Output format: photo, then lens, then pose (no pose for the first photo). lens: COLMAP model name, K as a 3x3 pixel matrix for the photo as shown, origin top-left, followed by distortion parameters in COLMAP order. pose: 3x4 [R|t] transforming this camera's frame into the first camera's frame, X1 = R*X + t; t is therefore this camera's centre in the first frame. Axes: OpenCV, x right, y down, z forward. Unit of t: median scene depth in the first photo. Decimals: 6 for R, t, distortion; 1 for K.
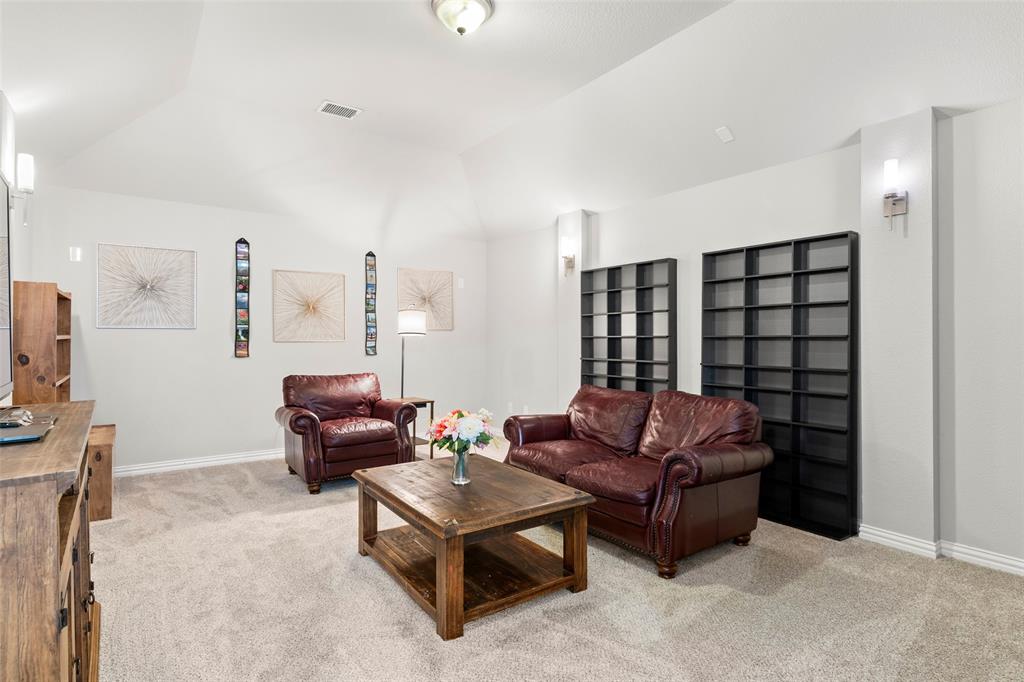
lens RADIAL K [[537.1, 0, 511.7], [0, 537.1, 343.3], [0, 0, 1]] dist [0.001343, 0.000074]
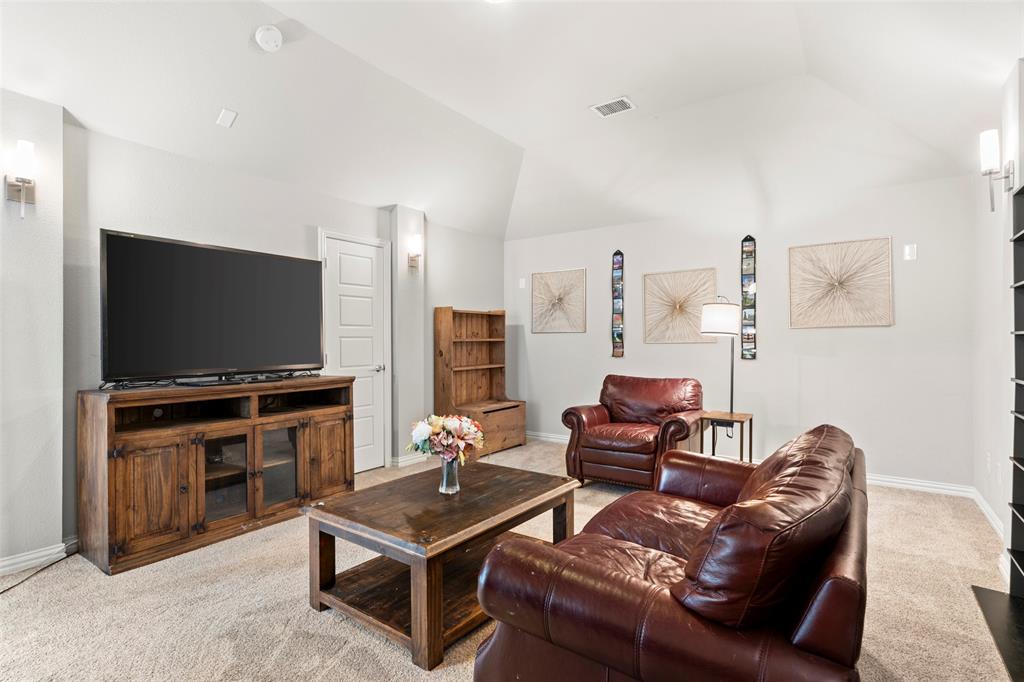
lens RADIAL K [[506.5, 0, 510.2], [0, 506.5, 341.6], [0, 0, 1]] dist [0.002557, 0.000349]
pose [[0.316811, -0.001813, -0.948487, 0.428407], [-0.004106, 0.999986, -0.003283, -0.001417], [0.948480, 0.004935, 0.316799, 0.457480]]
